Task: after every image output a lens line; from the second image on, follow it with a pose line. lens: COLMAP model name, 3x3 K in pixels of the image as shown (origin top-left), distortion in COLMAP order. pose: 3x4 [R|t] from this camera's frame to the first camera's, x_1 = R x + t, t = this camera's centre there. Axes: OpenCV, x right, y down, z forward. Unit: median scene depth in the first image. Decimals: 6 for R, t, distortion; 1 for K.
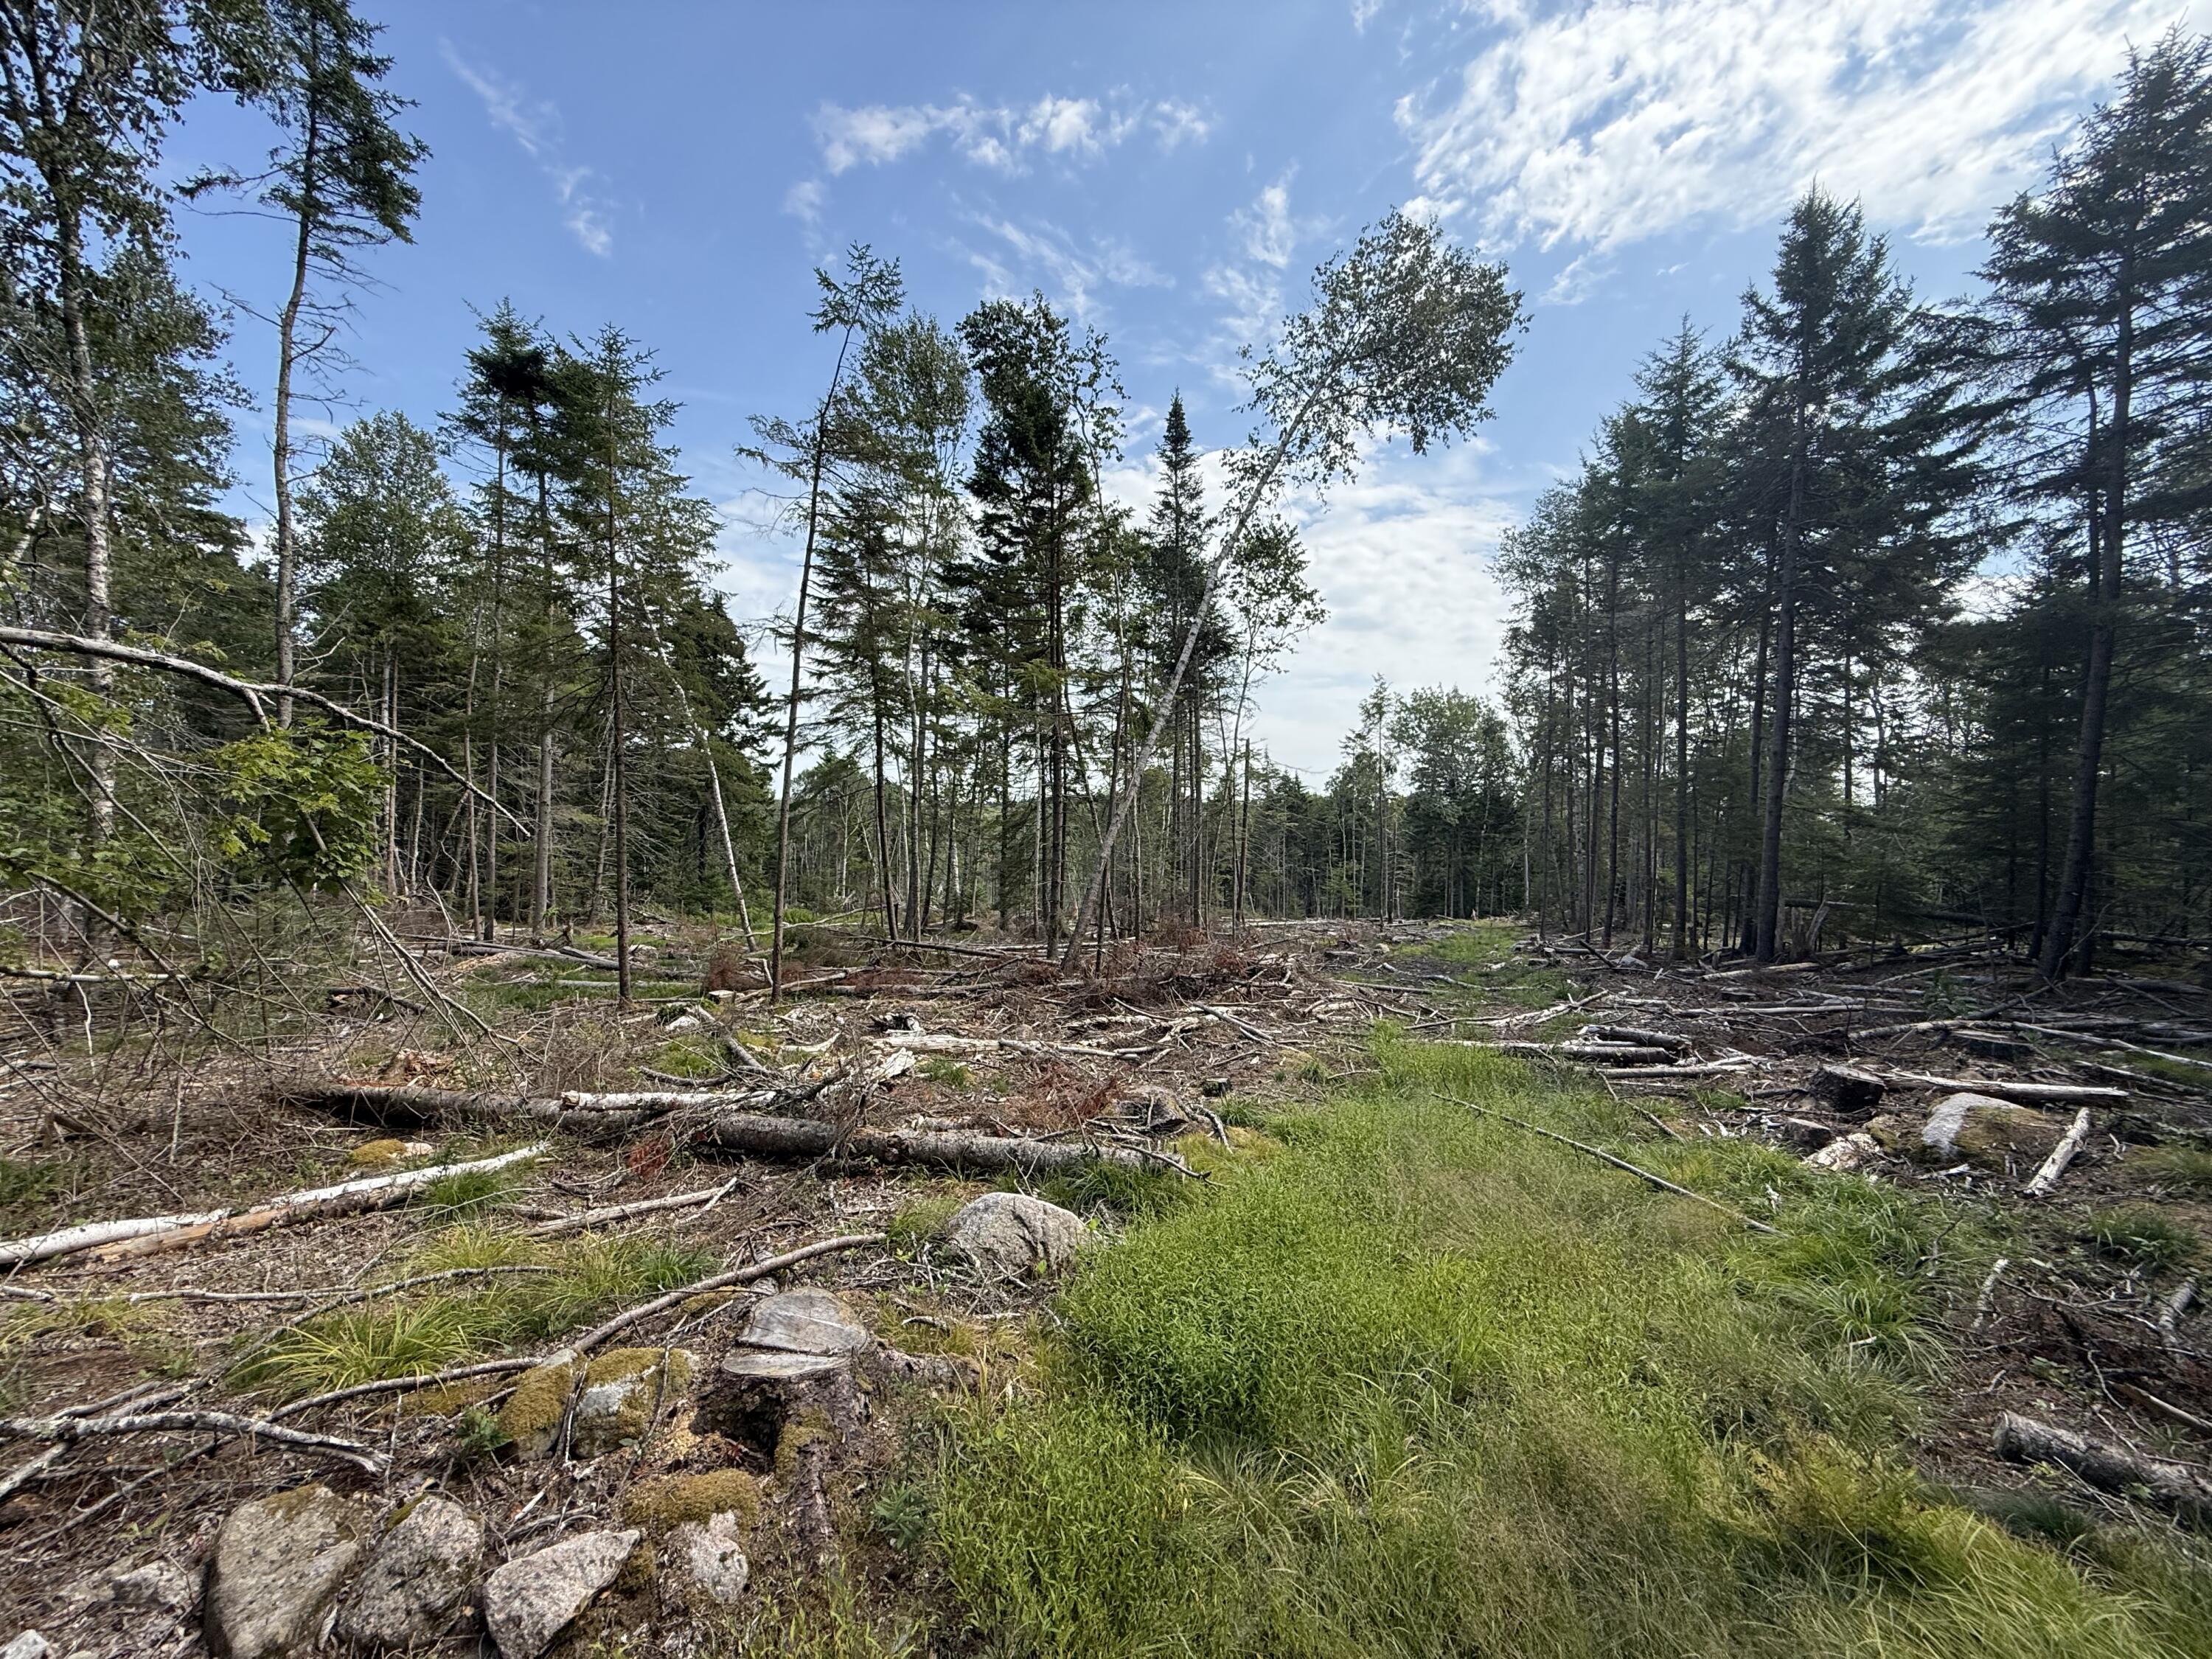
lens RADIAL K [[882.4, 0, 1095.5], [0, 882.4, 830.0], [0, 0, 1]] dist [-0.001525, 0.000416]
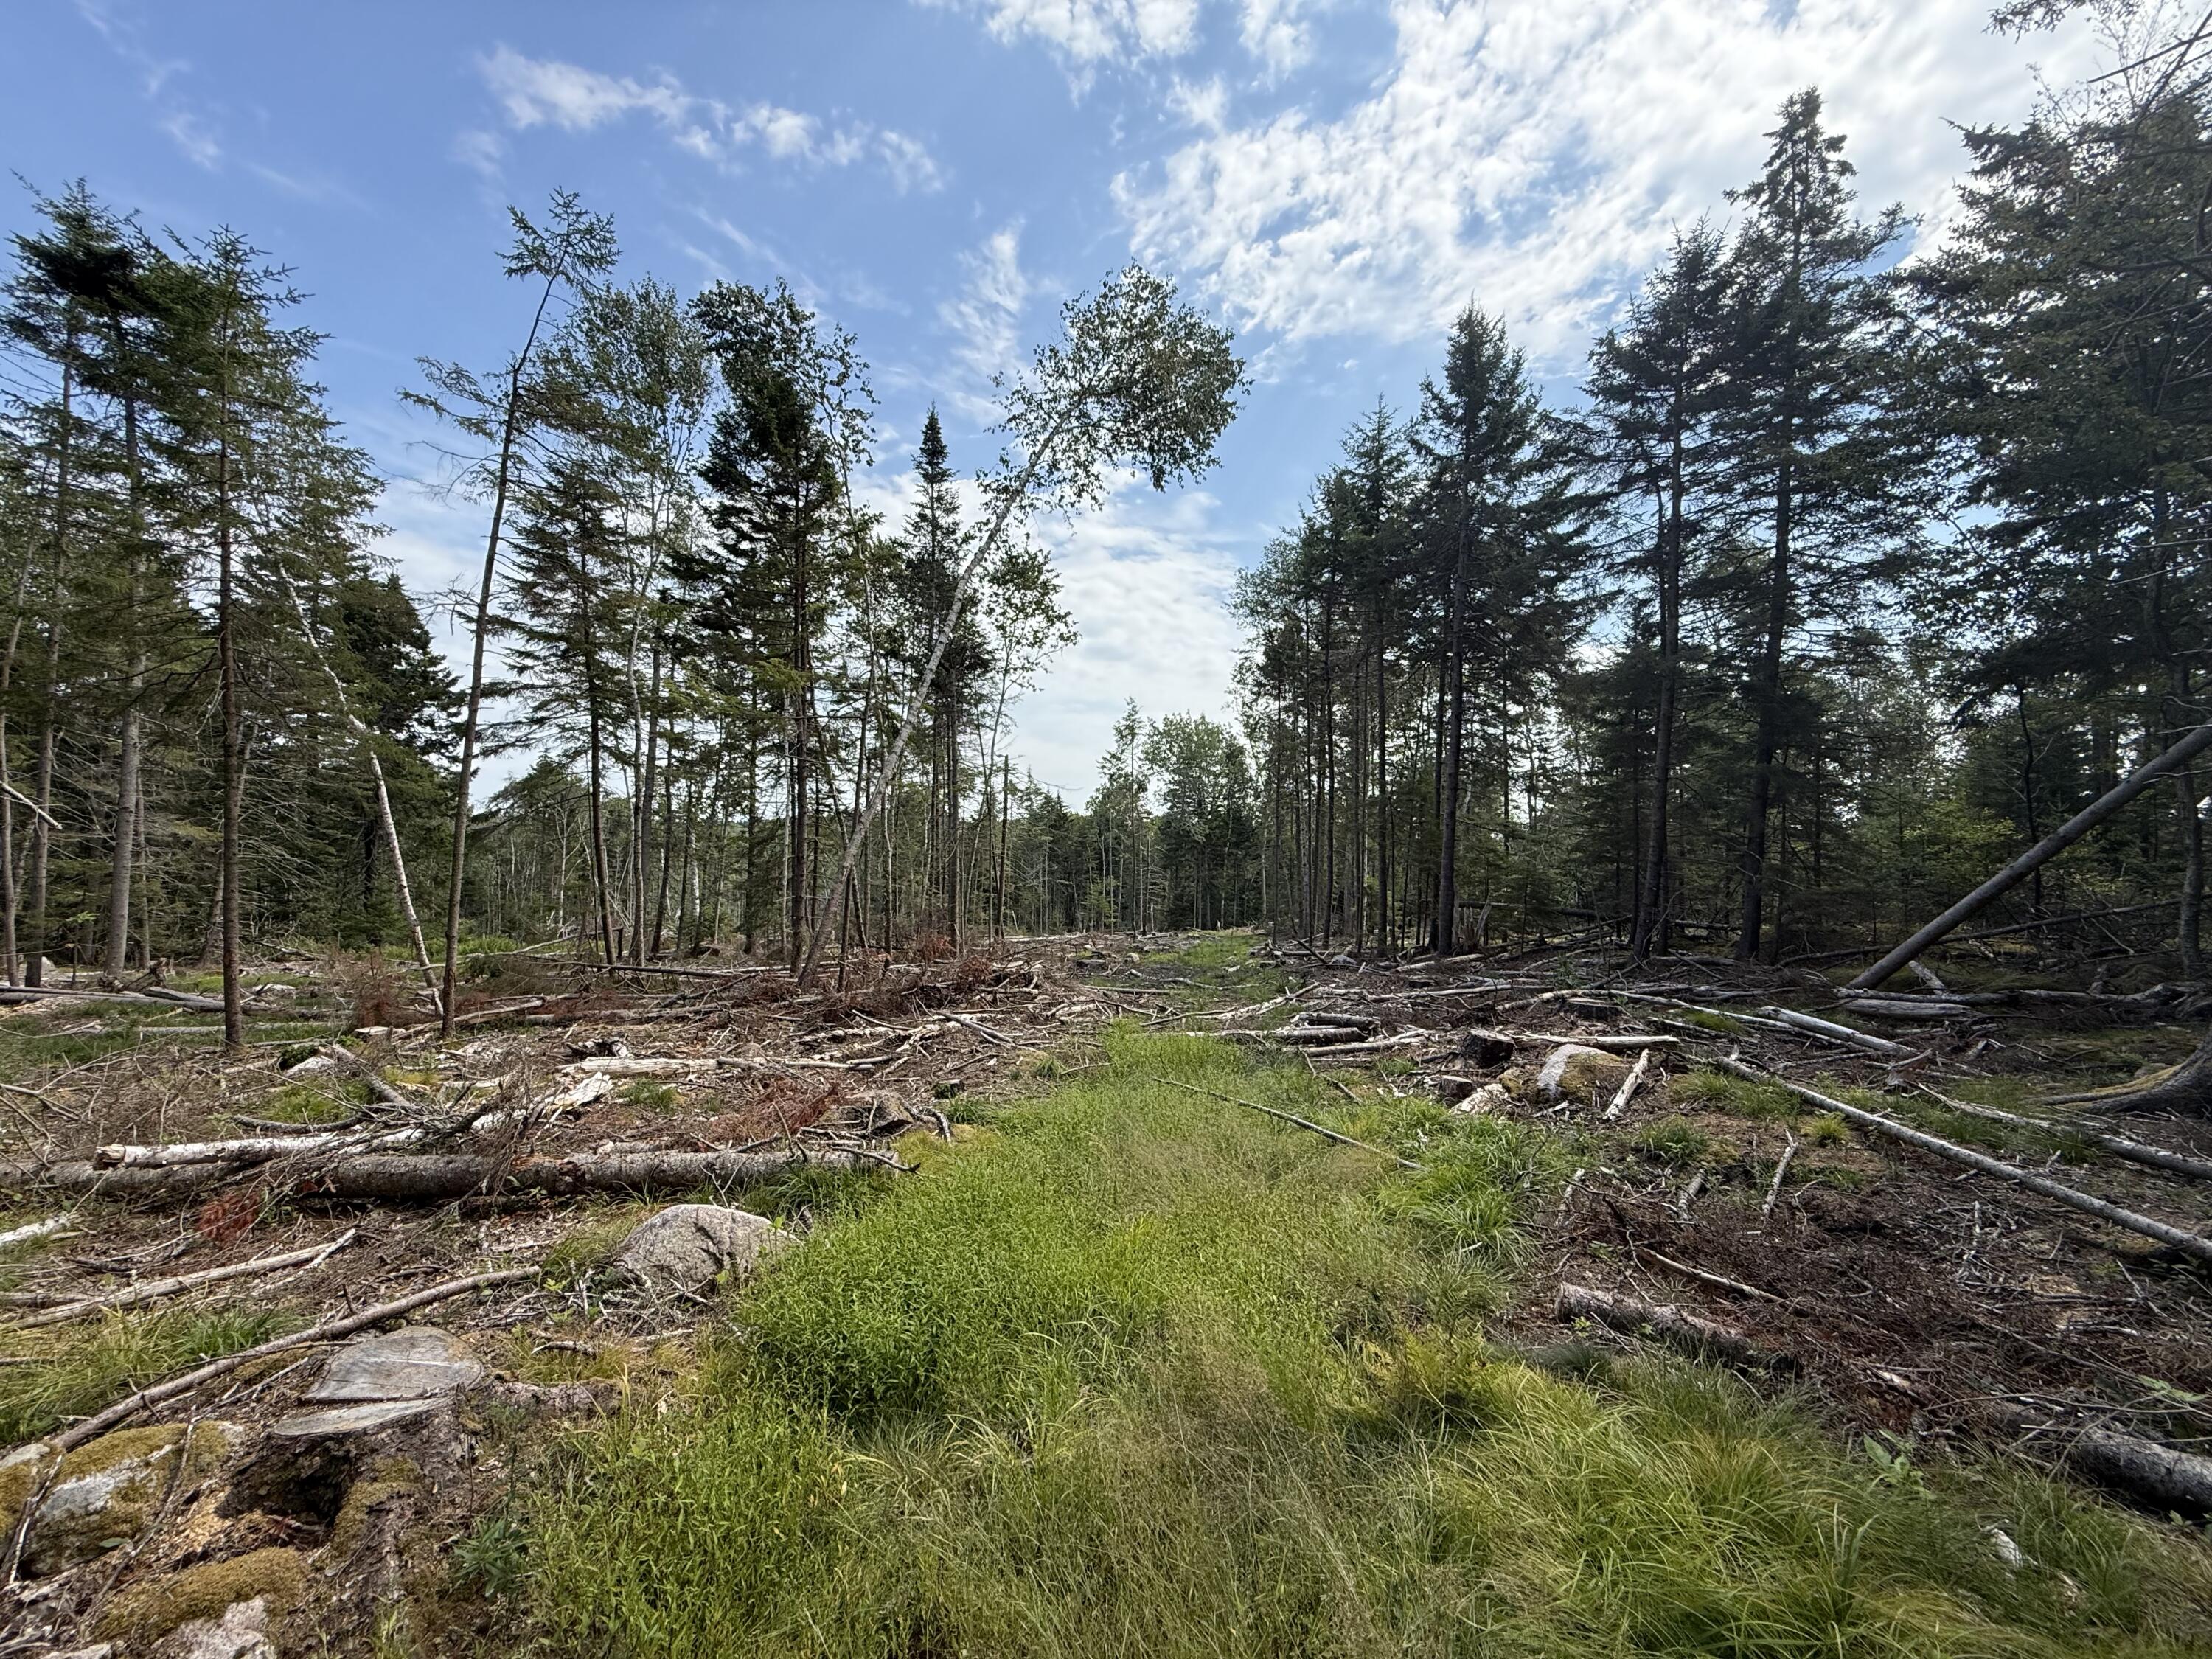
lens RADIAL K [[883.2, 0, 1097.4], [0, 883.2, 829.0], [0, 0, 1]] dist [-0.000035, -0.000104]
pose [[0.965140, 0.002496, 0.261723, 0.019147], [0.003905, 0.999706, -0.023933, 0.012361], [-0.261706, 0.024120, 0.964846, -0.002466]]
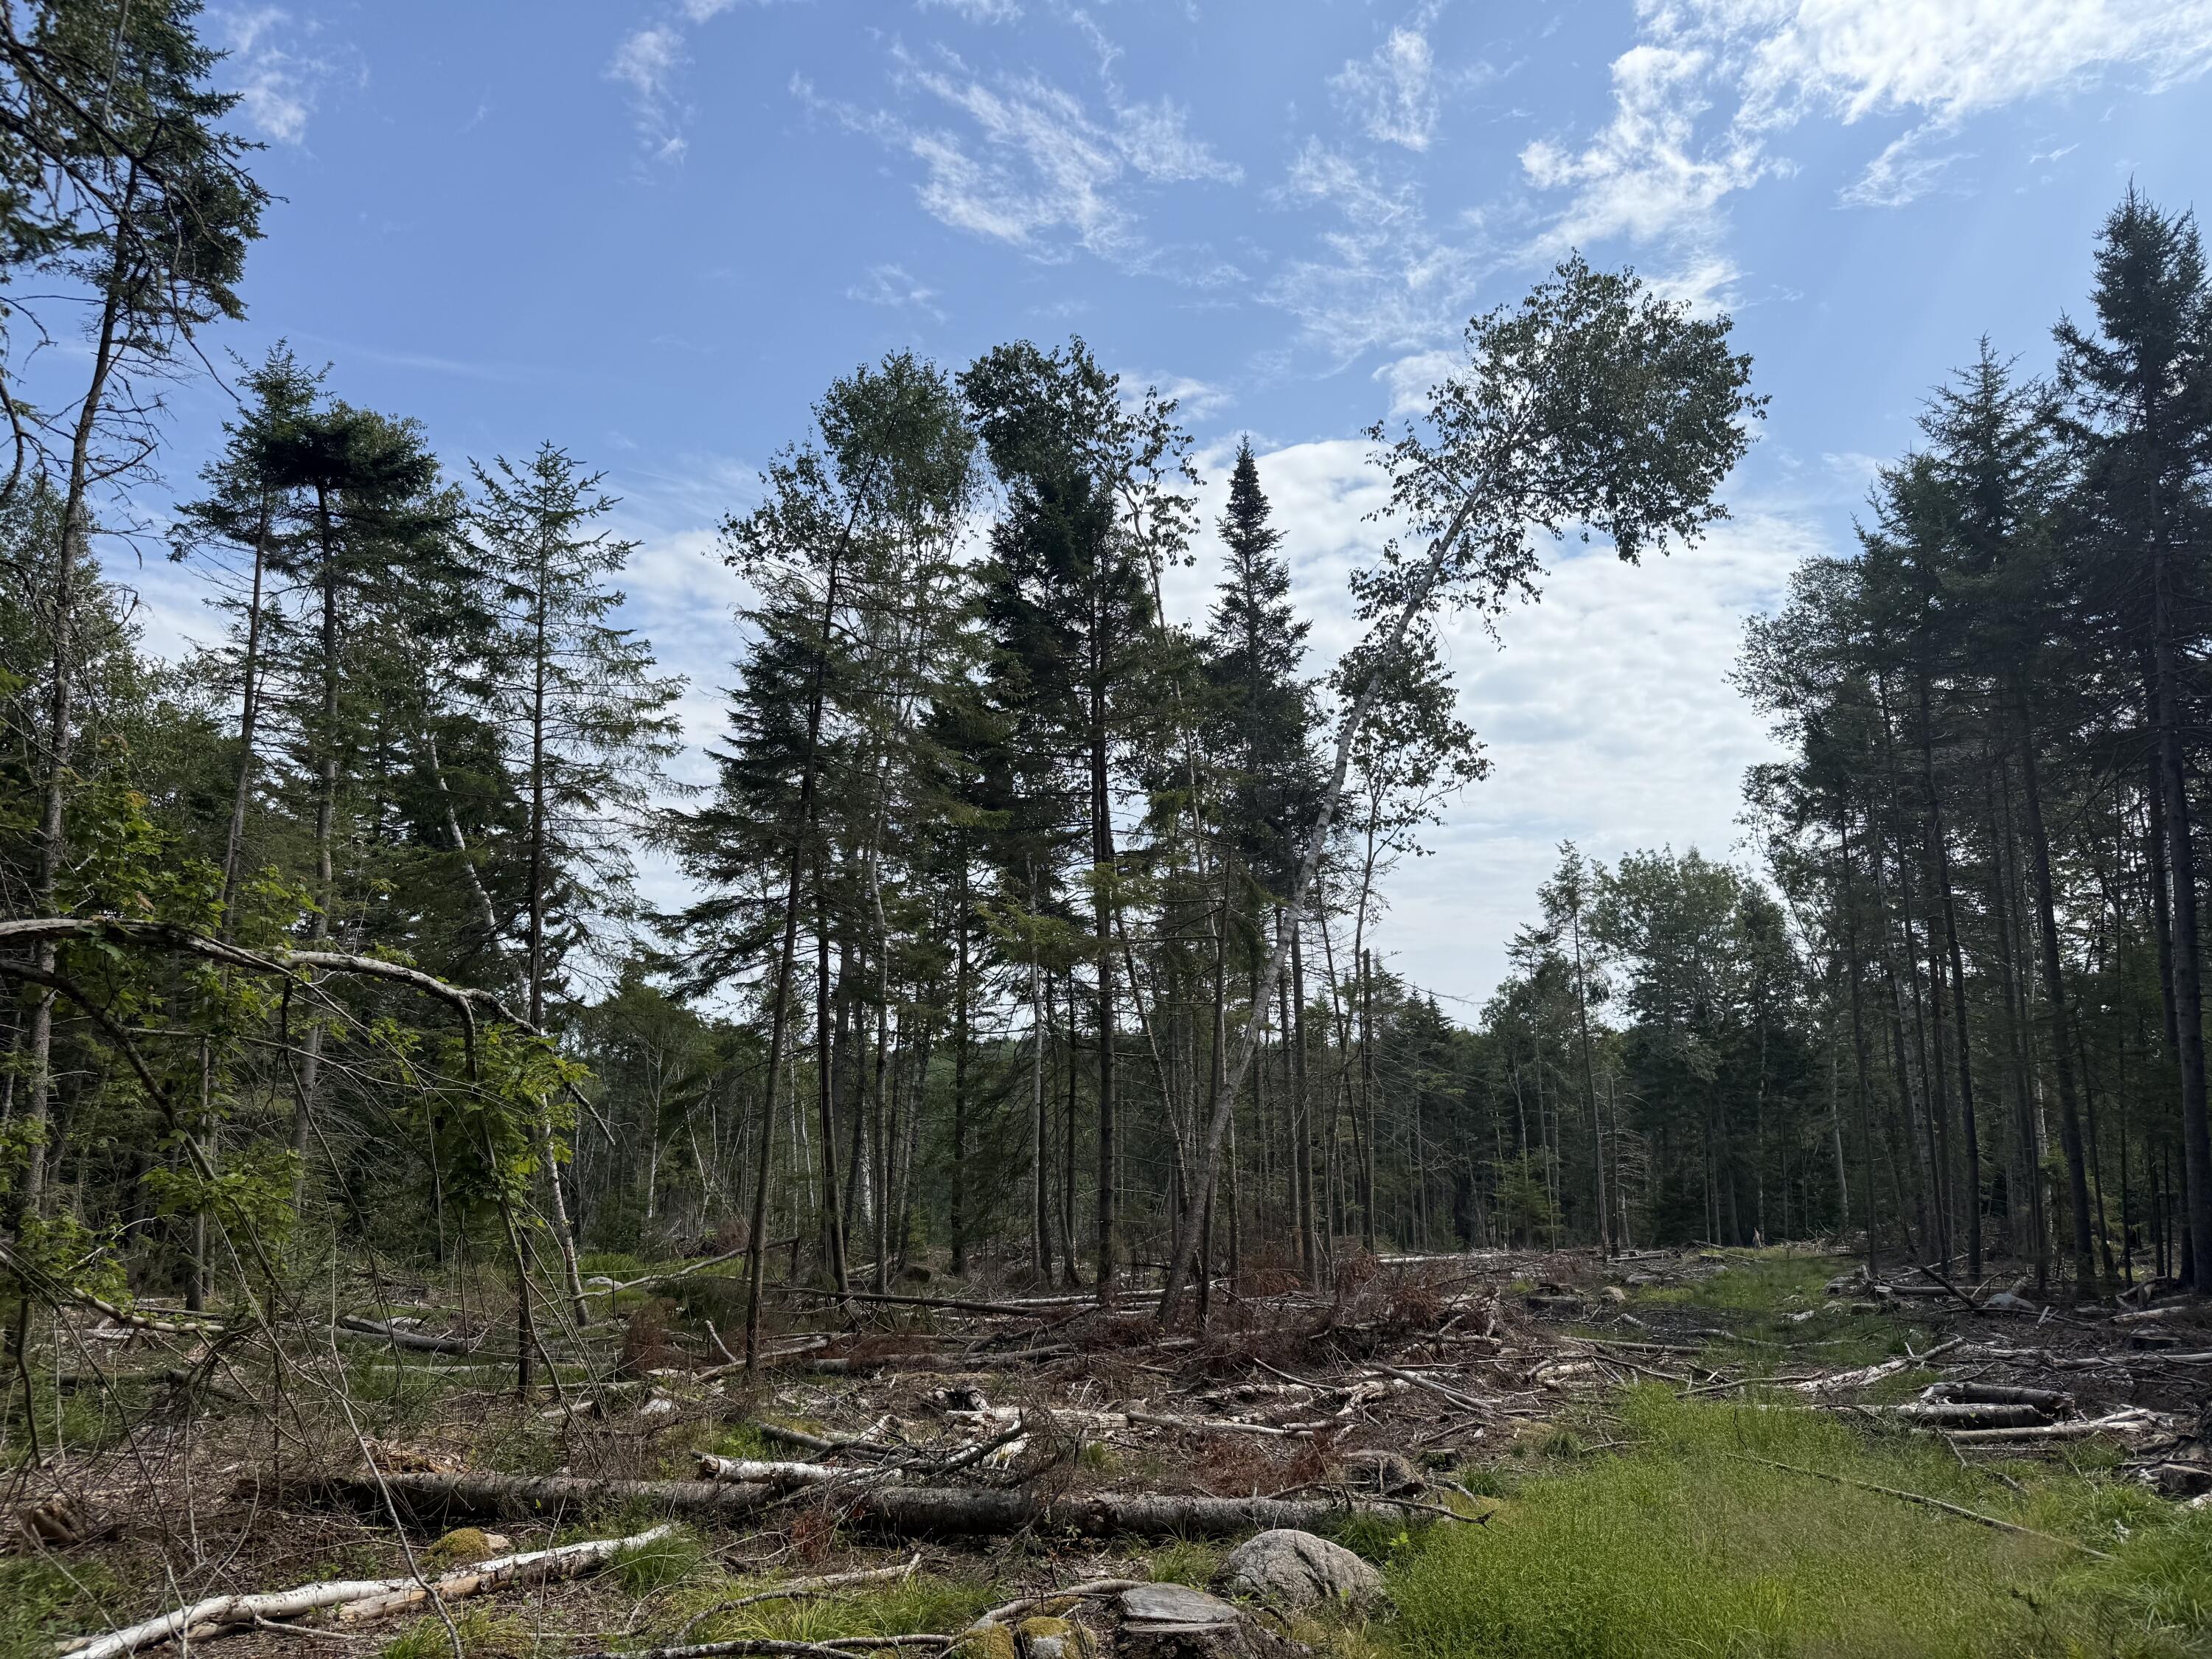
lens RADIAL K [[1566.8, 0, 1110.8], [0, 1566.8, 841.1], [0, 0, 1]] dist [0.025900, -0.026337]
pose [[0.999401, -0.016765, 0.030273, -0.090115], [0.021469, 0.986485, -0.162439, -0.010072], [-0.027141, 0.162991, 0.986254, -0.207674]]
